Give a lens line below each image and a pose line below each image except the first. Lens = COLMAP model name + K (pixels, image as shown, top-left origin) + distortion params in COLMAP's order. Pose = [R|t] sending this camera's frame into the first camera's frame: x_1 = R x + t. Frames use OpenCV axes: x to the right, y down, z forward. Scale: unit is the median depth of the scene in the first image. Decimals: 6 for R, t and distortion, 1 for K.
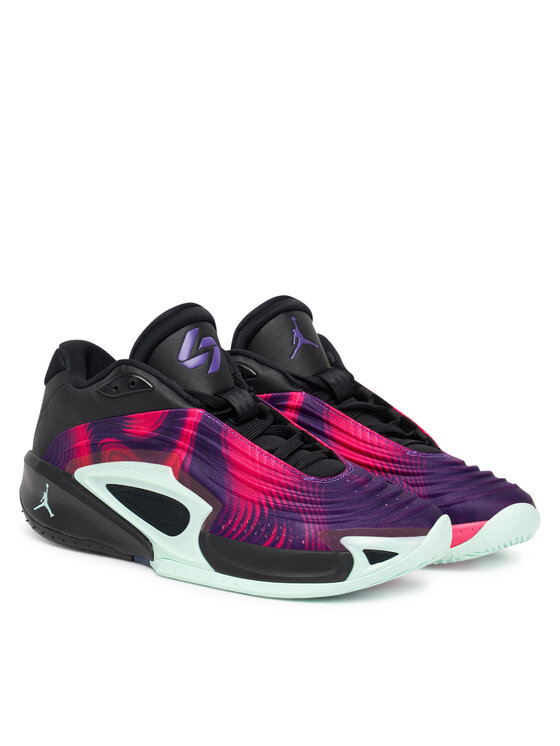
lens RADIAL K [[1829.3, 0, 280.0], [0, 1829.3, 372.8], [0, 0, 1]] dist [0.358205, 0.000000]
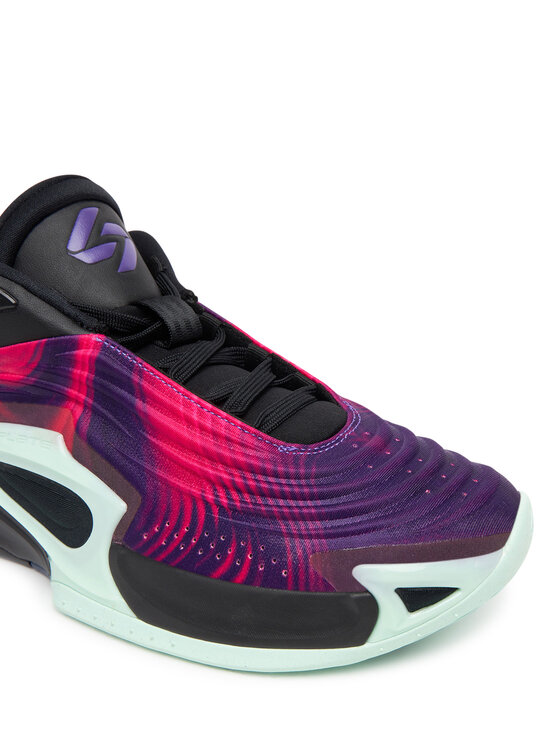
lens RADIAL K [[812.4, 0, 276.7], [0, 812.4, 458.6], [0, 0, 1]] dist [-0.078853, 0.000000]
pose [[0.998139, -0.060814, -0.004394, 0.013170], [0.060222, 0.972016, 0.227063, 0.003006], [-0.009538, -0.226906, 0.973870, 0.739211]]
